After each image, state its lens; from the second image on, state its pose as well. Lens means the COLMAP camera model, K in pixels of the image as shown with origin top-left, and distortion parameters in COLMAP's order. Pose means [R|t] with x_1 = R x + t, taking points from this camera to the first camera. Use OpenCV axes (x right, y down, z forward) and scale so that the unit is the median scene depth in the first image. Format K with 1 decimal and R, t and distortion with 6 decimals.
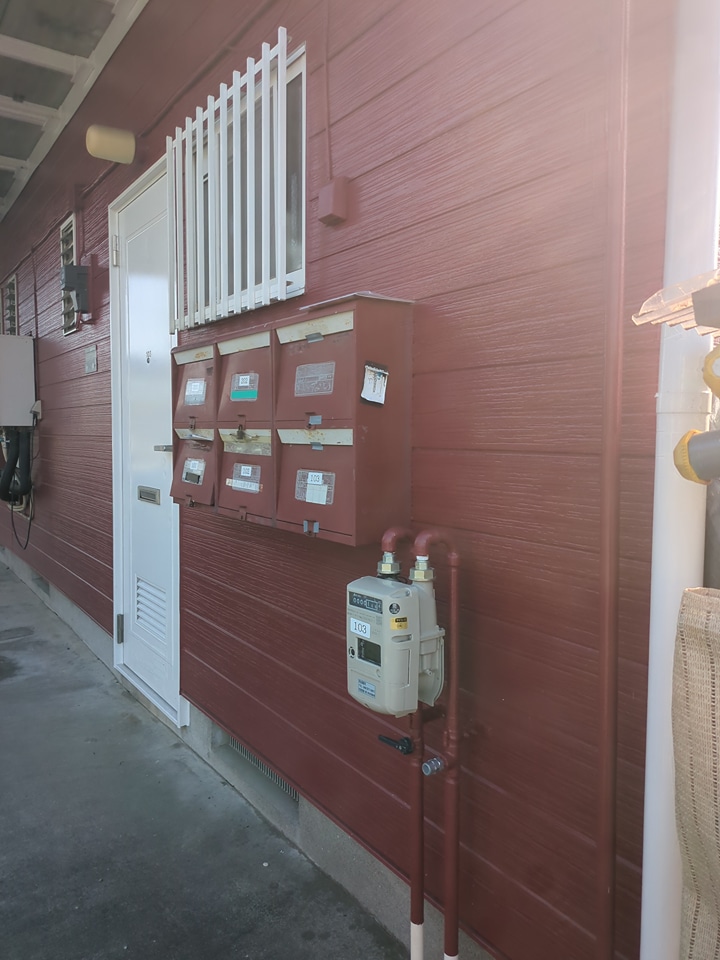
lens RADIAL K [[727.2, 0, 357.7], [0, 727.2, 479.8], [0, 0, 1]] dist [0.016415, -0.002225]
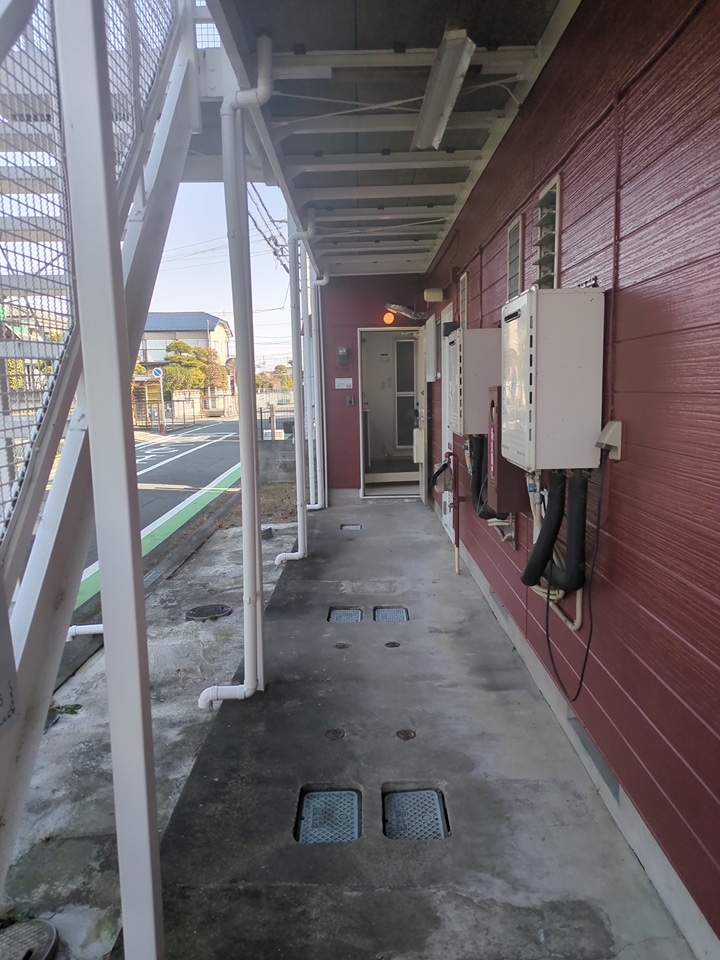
lens RADIAL K [[727.2, 0, 360.0], [0, 727.2, 480.5], [0, 0, 1]] dist [0.016415, -0.002225]
pose [[0.827673, 0.049877, -0.558990, -0.300671], [-0.013996, 0.997568, 0.068287, -0.098368], [0.561036, -0.048696, 0.826358, 0.499584]]
